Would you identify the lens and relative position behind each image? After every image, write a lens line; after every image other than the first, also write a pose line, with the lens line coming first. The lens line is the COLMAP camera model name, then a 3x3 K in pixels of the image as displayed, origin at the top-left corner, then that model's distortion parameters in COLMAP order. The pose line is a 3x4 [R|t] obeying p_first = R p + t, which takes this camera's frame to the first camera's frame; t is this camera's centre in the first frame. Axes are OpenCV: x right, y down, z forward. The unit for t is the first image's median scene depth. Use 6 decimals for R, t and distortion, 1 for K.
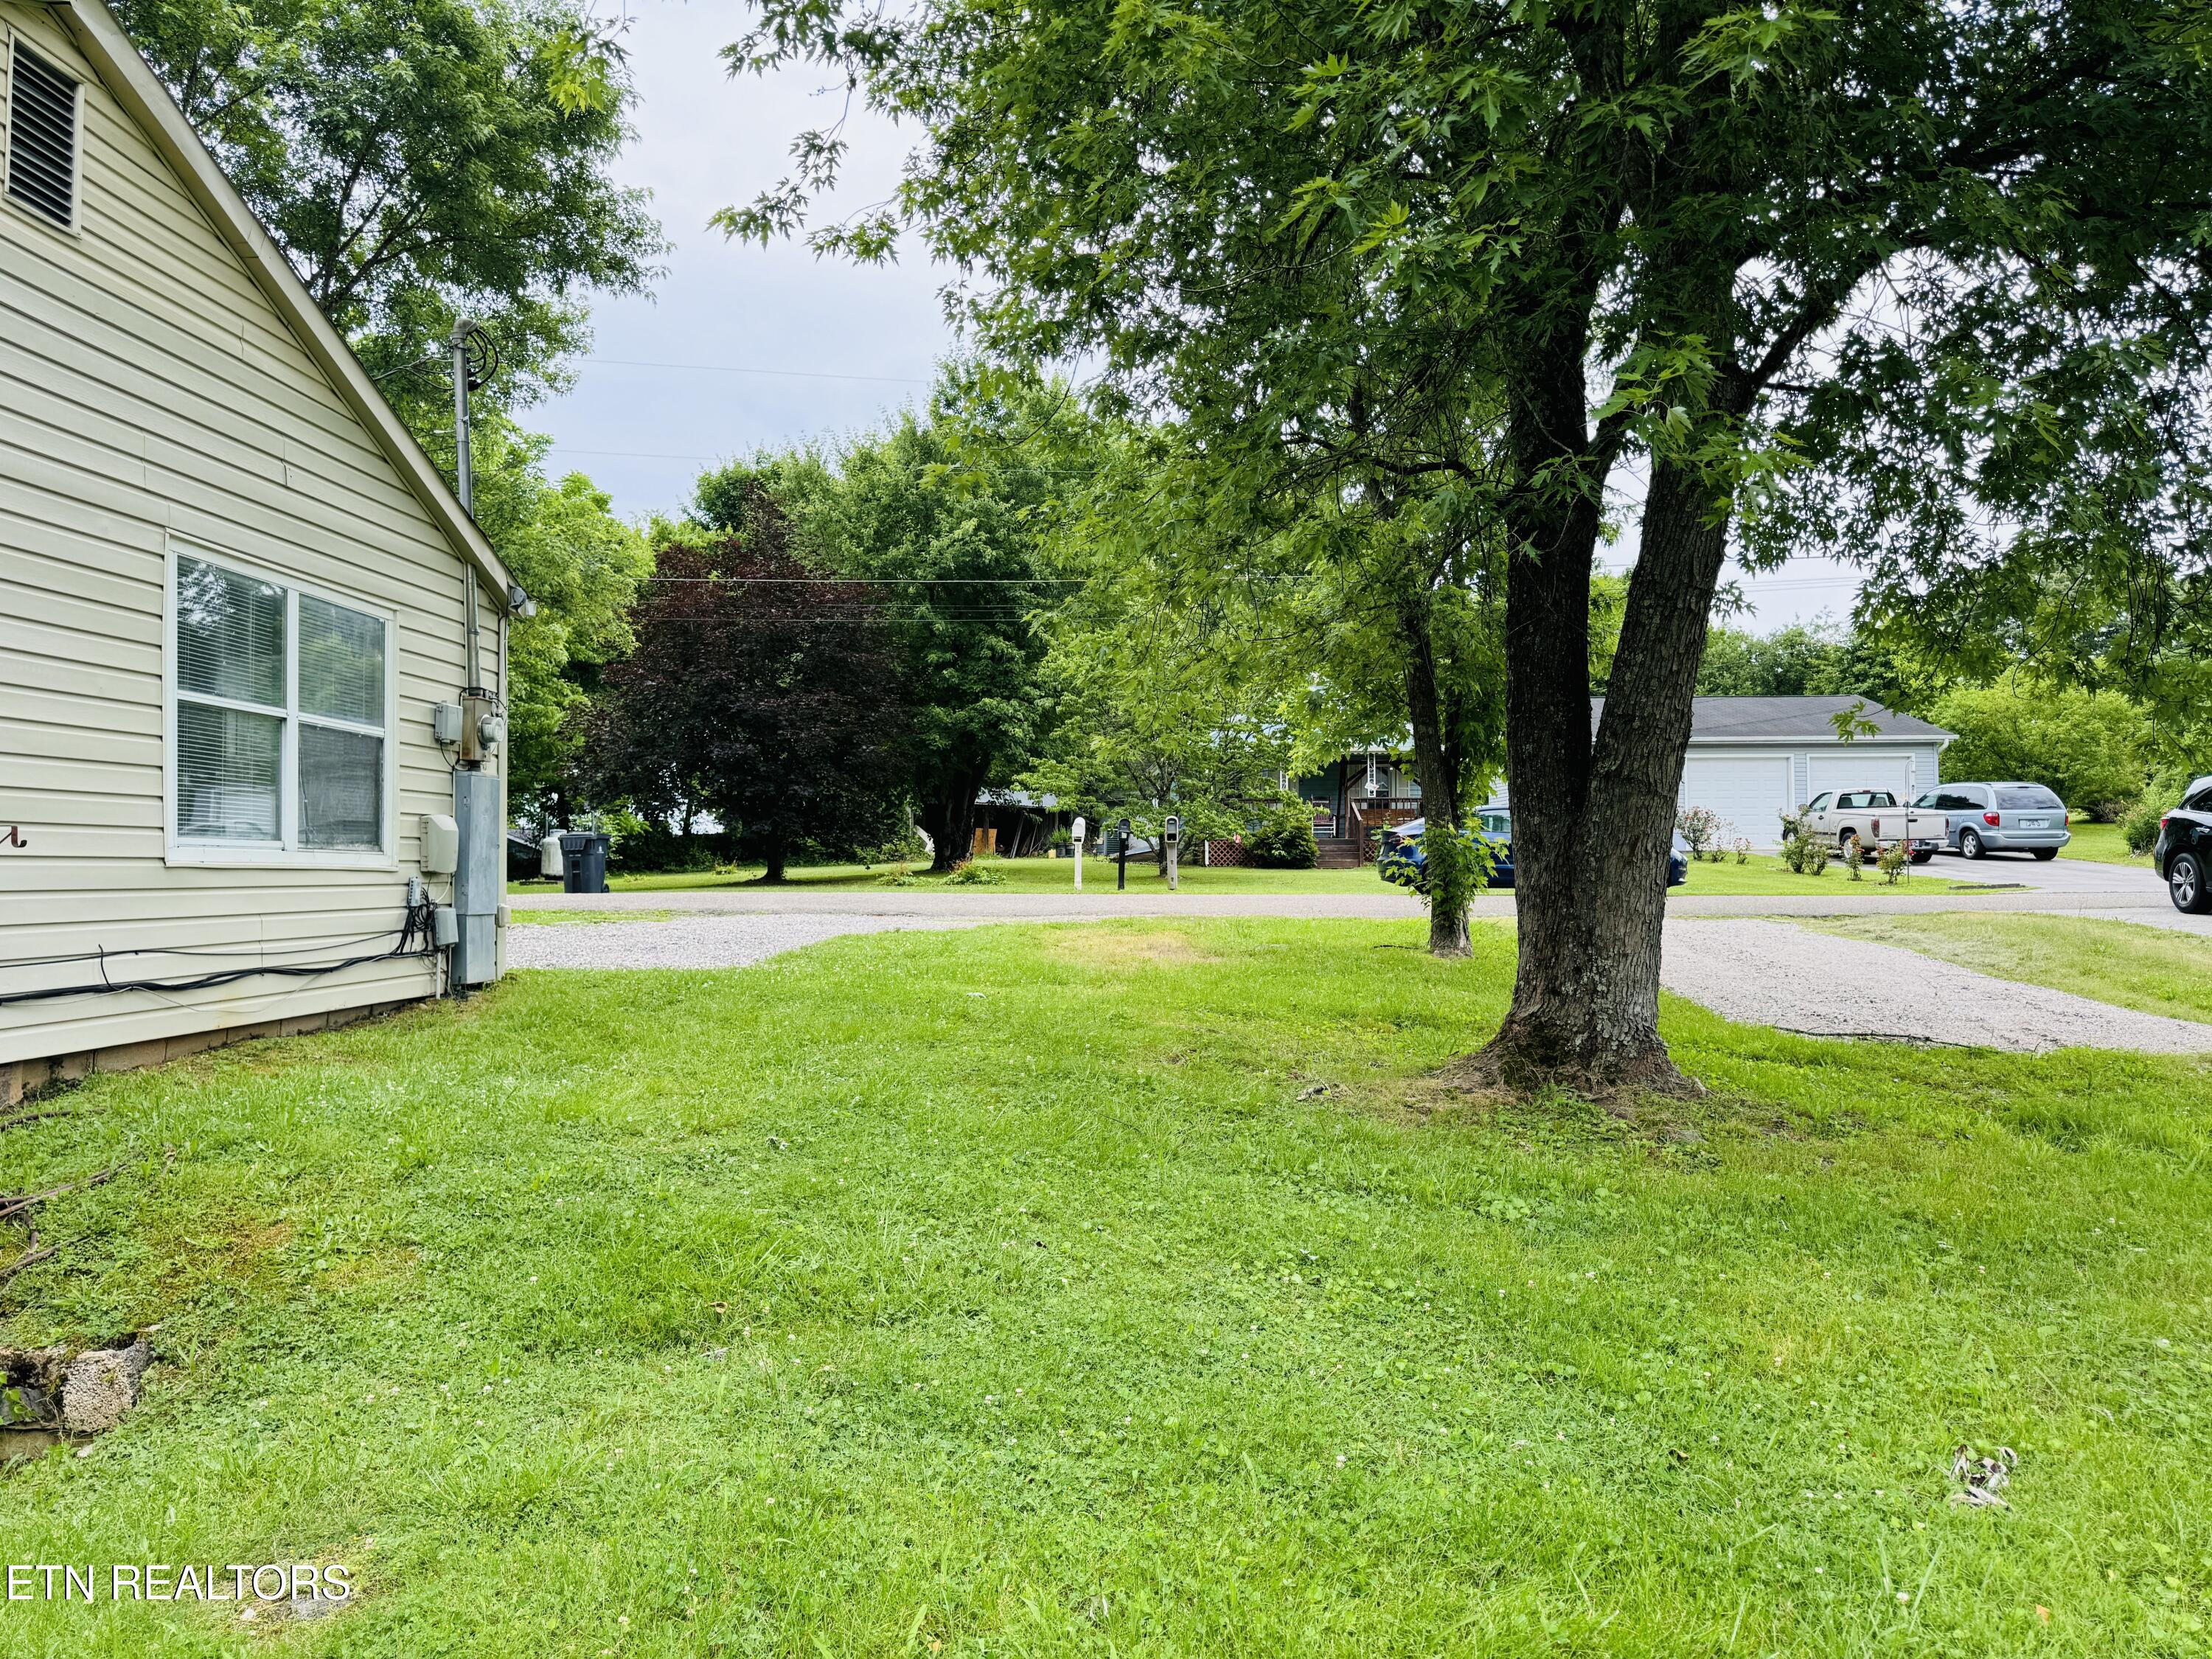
lens RADIAL K [[1571.6, 0, 1092.6], [0, 1571.6, 830.4], [0, 0, 1]] dist [0.076992, -0.080478]
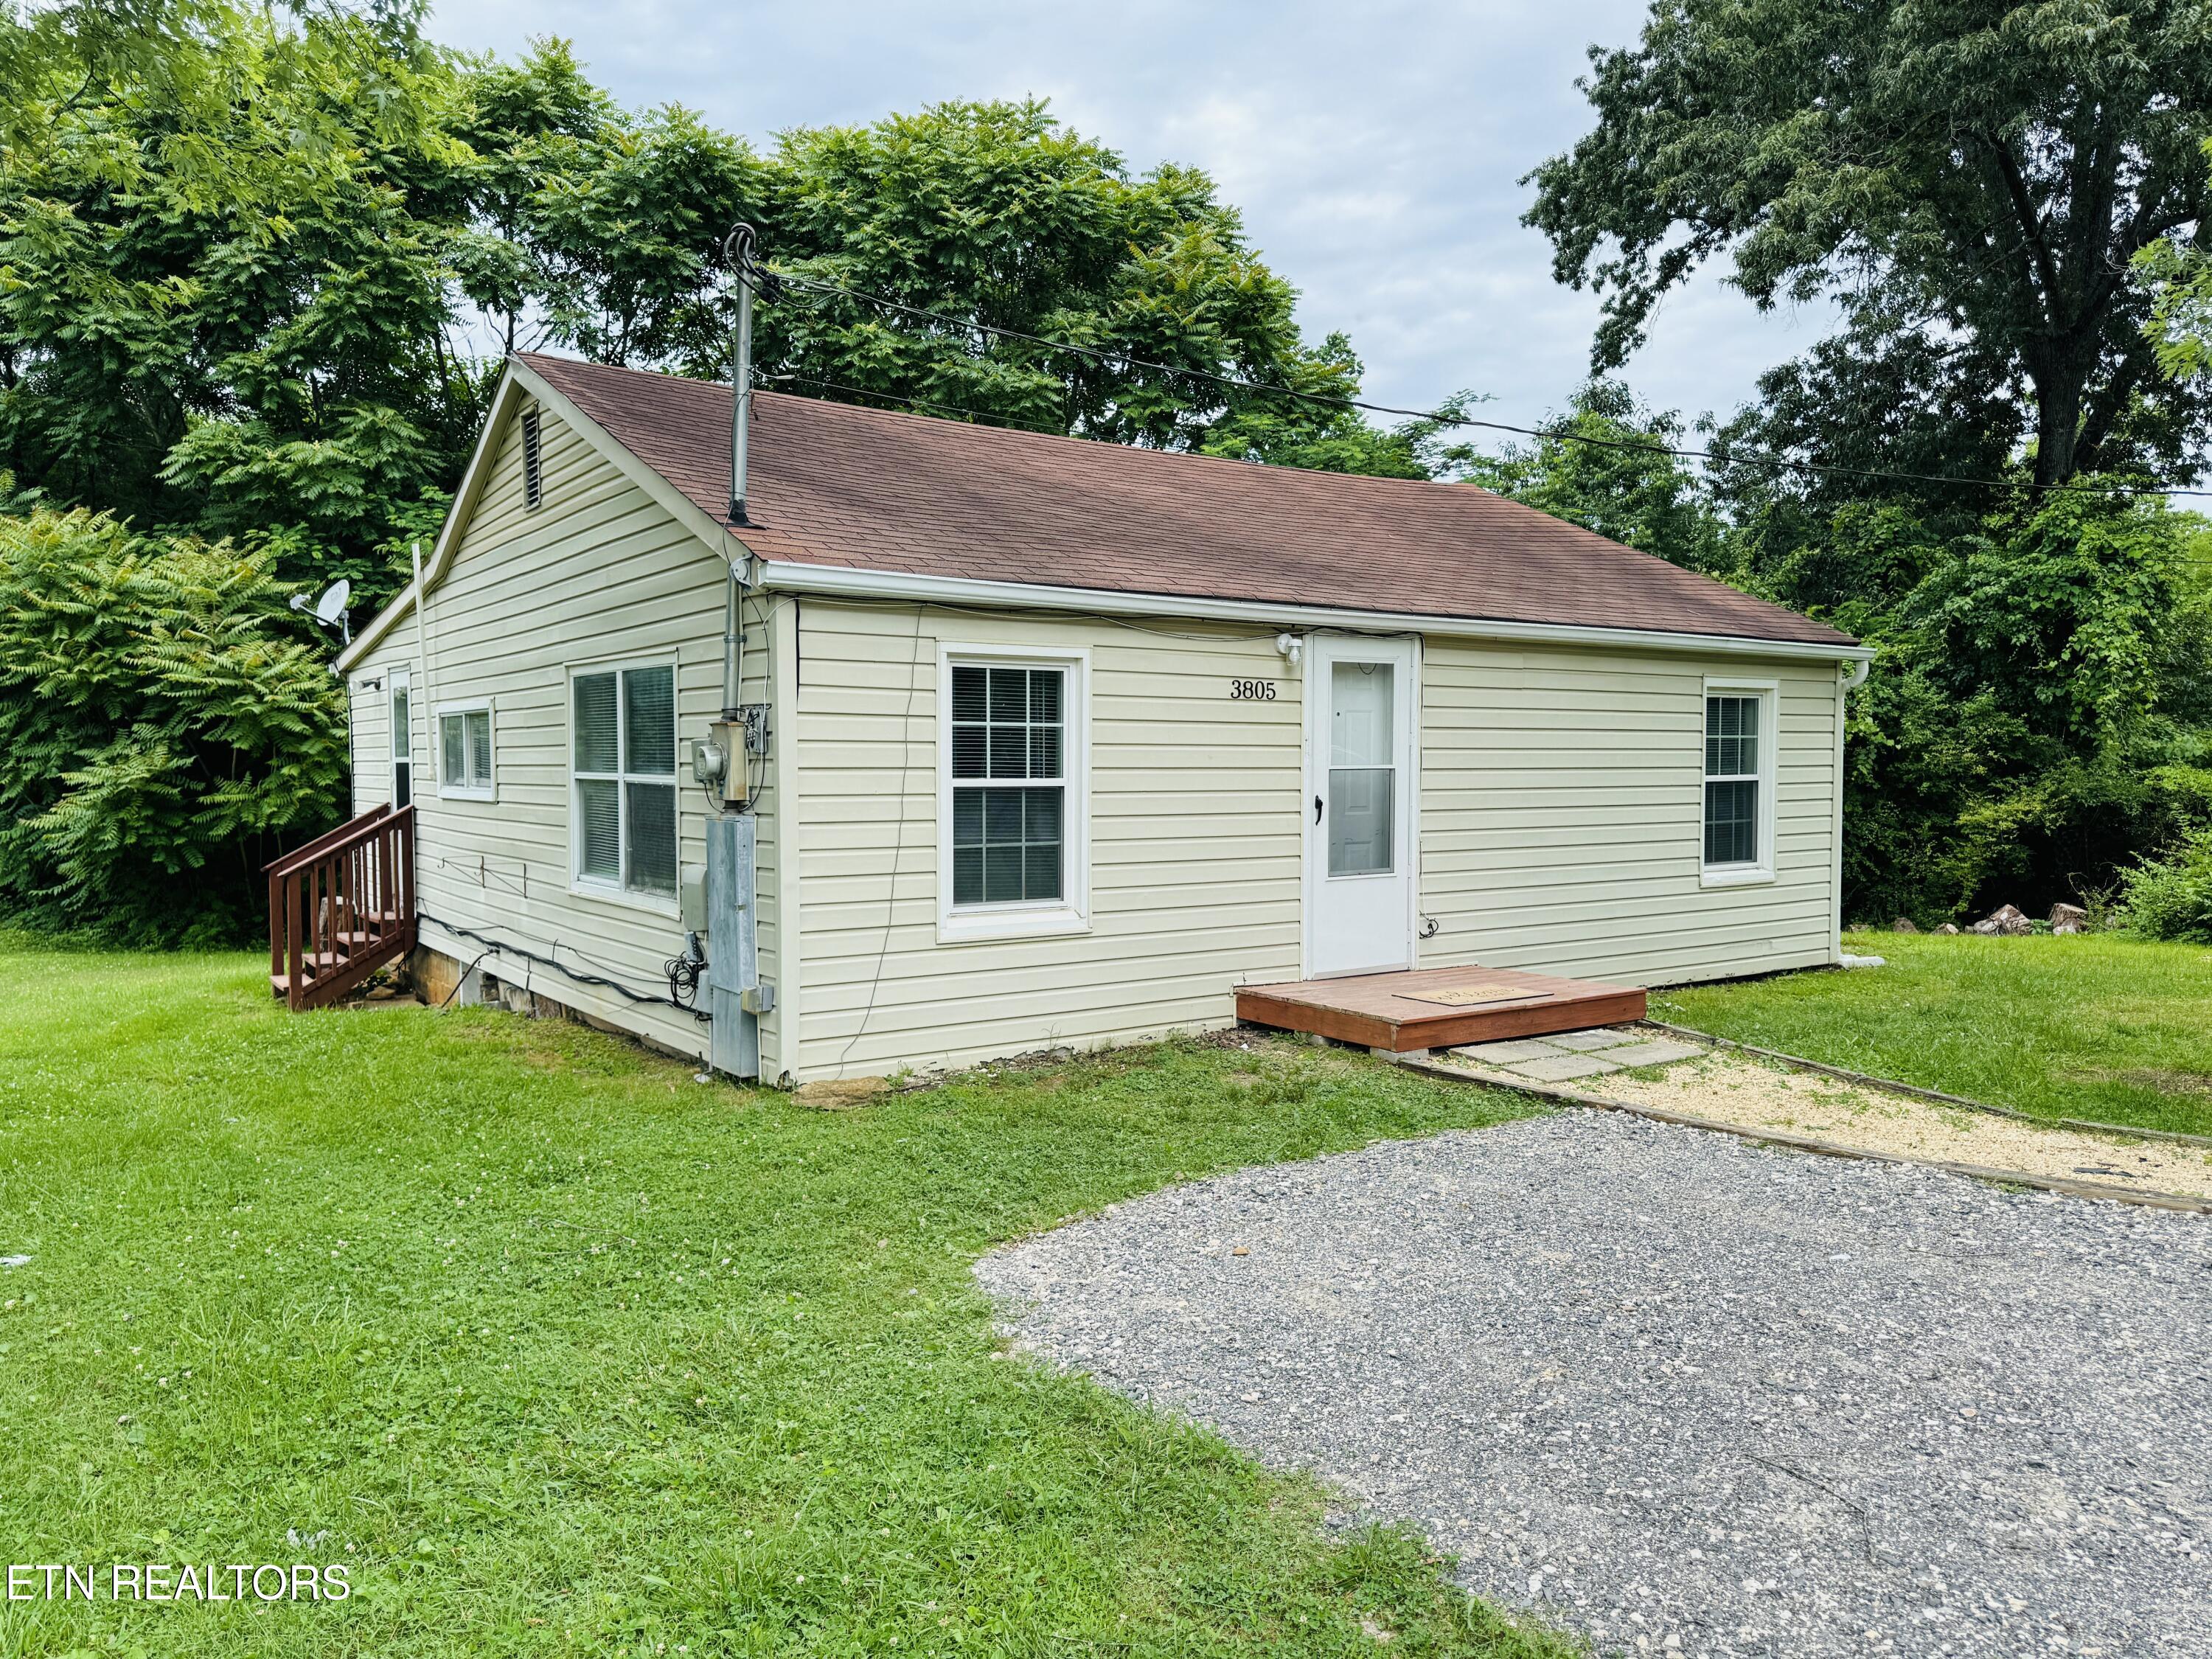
lens RADIAL K [[1571.6, 0, 1092.6], [0, 1571.6, 830.4], [0, 0, 1]] dist [0.076992, -0.080478]
pose [[-0.782134, 0.031200, -0.622328, -0.036321], [0.020811, 0.999496, 0.023954, -0.047248], [0.622762, 0.005784, -0.782390, 1.891768]]
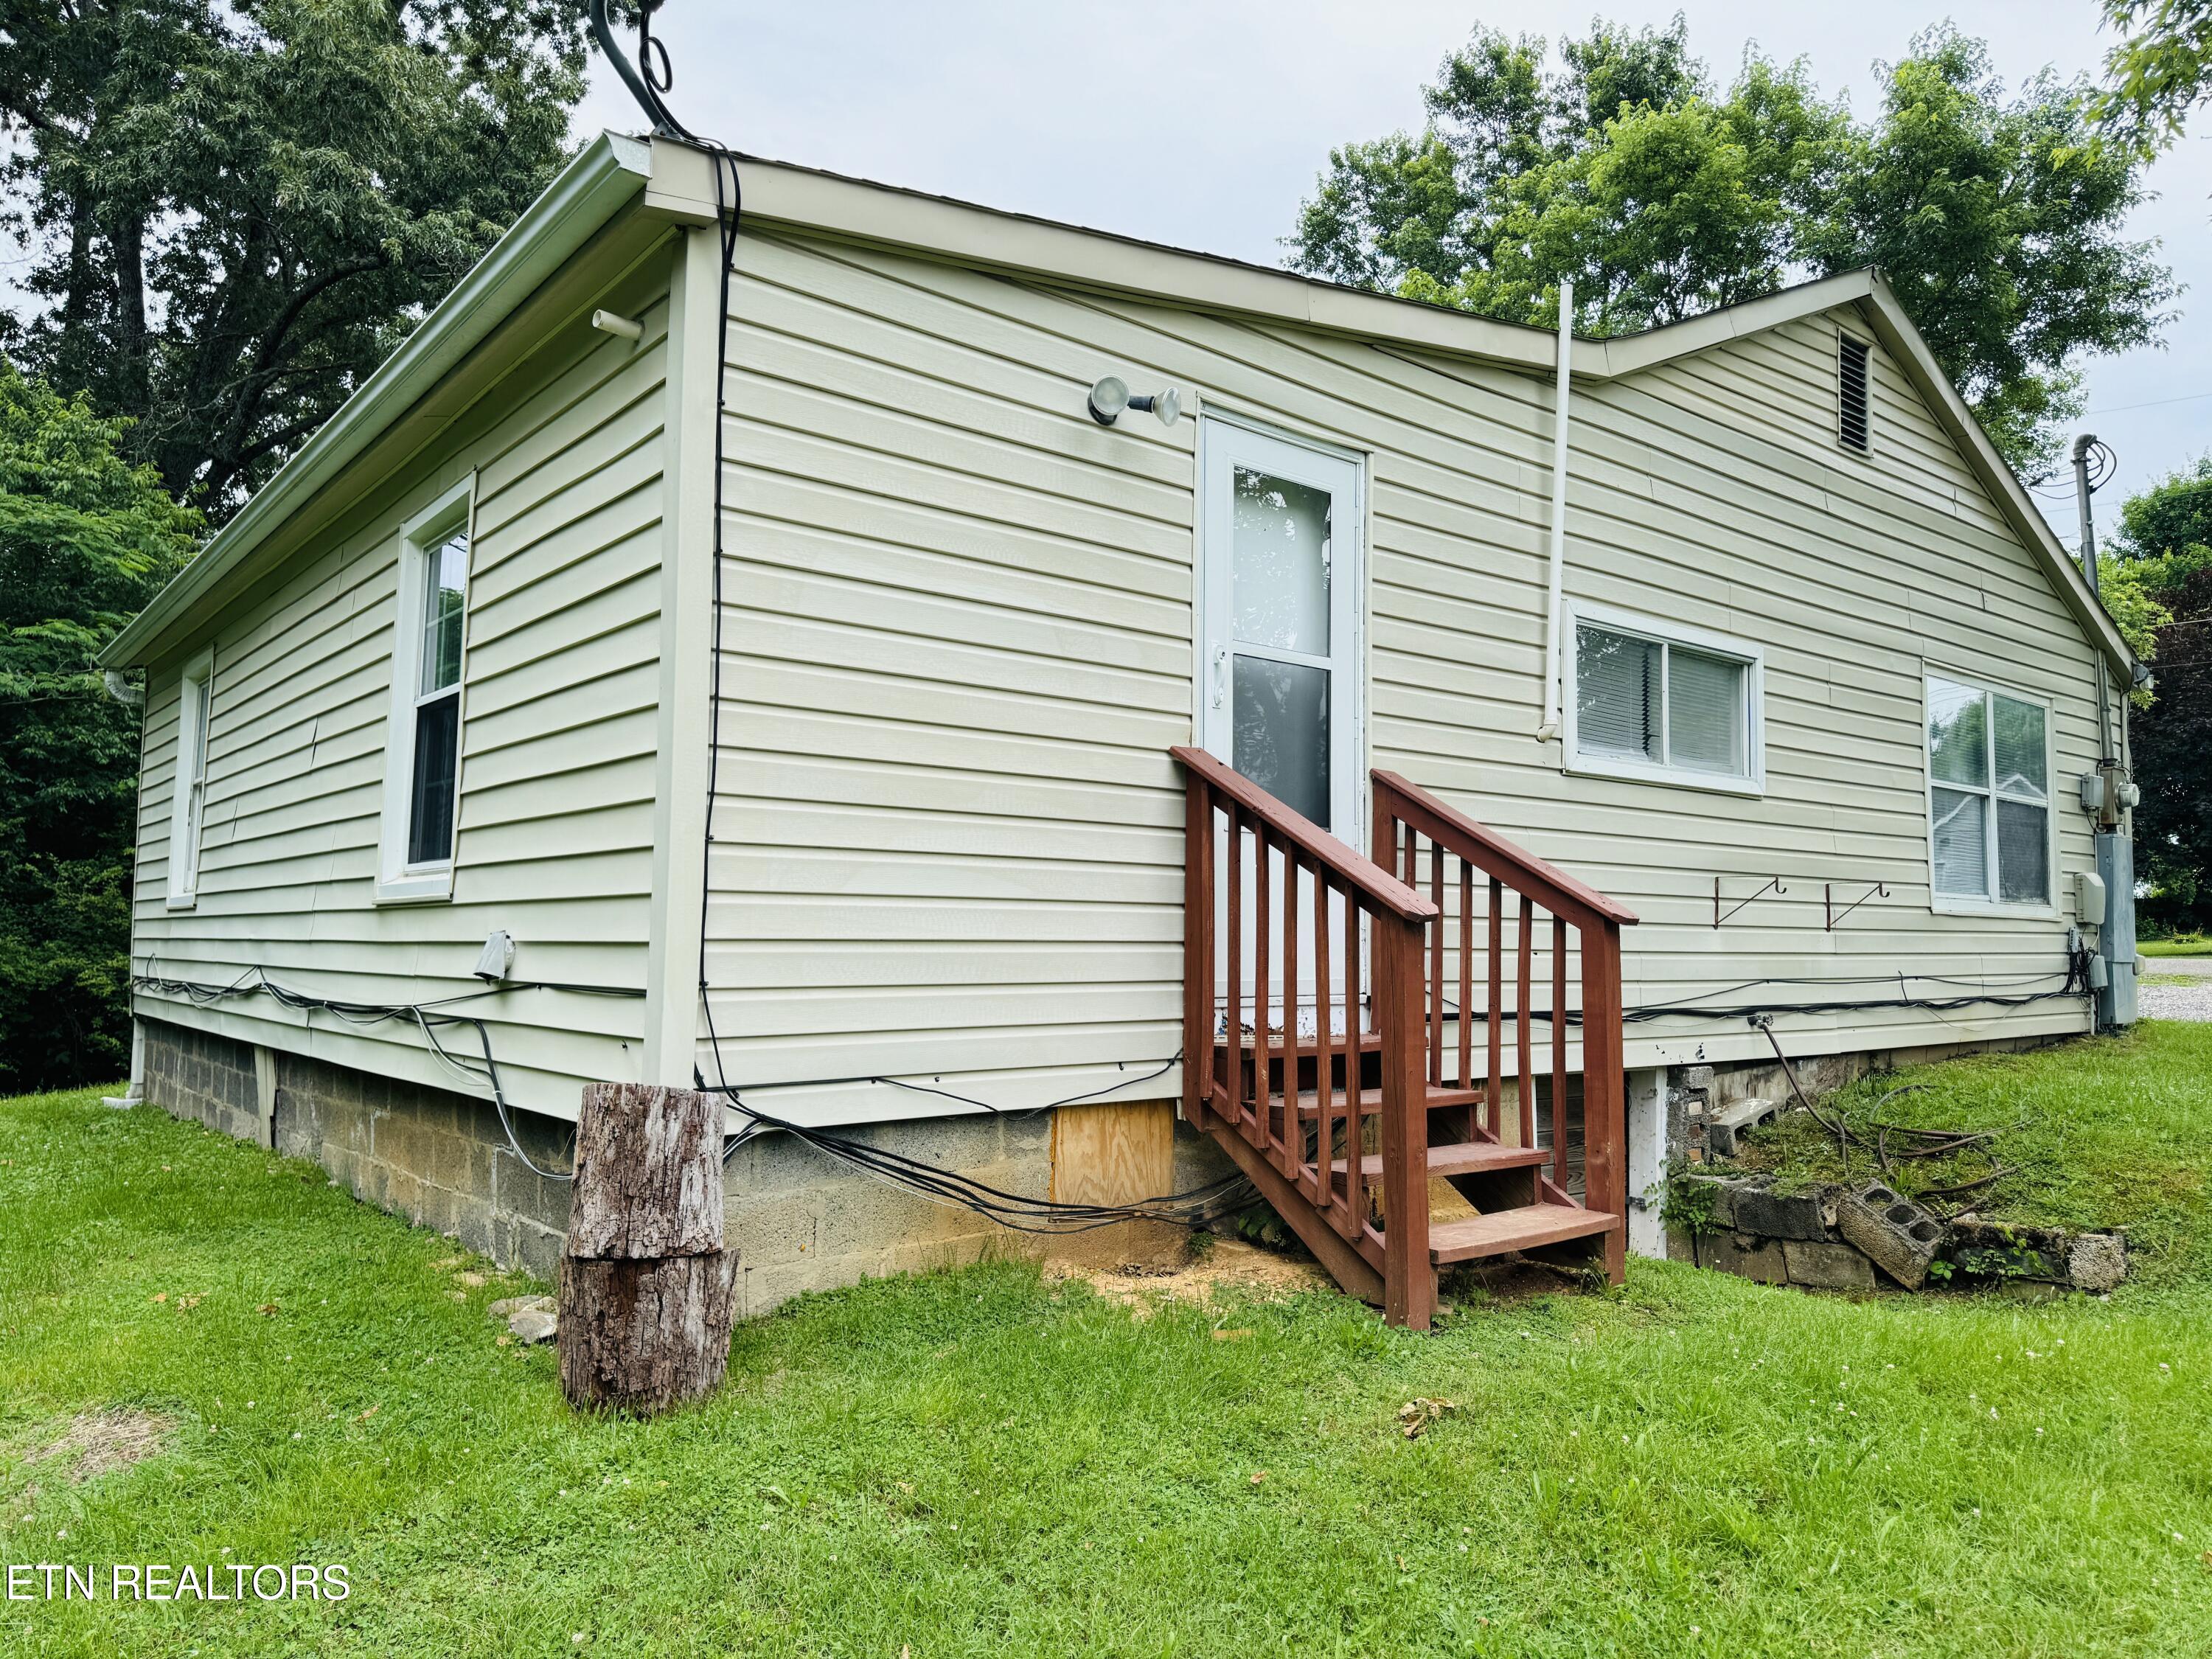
lens RADIAL K [[1546.3, 0, 1105.8], [0, 1546.3, 848.4], [0, 0, 1]] dist [0.020752, -0.027254]
pose [[0.684113, -0.031850, -0.728681, -0.085951], [0.008262, 0.999320, -0.035923, 0.007018], [0.729329, 0.018555, 0.683911, -0.283139]]
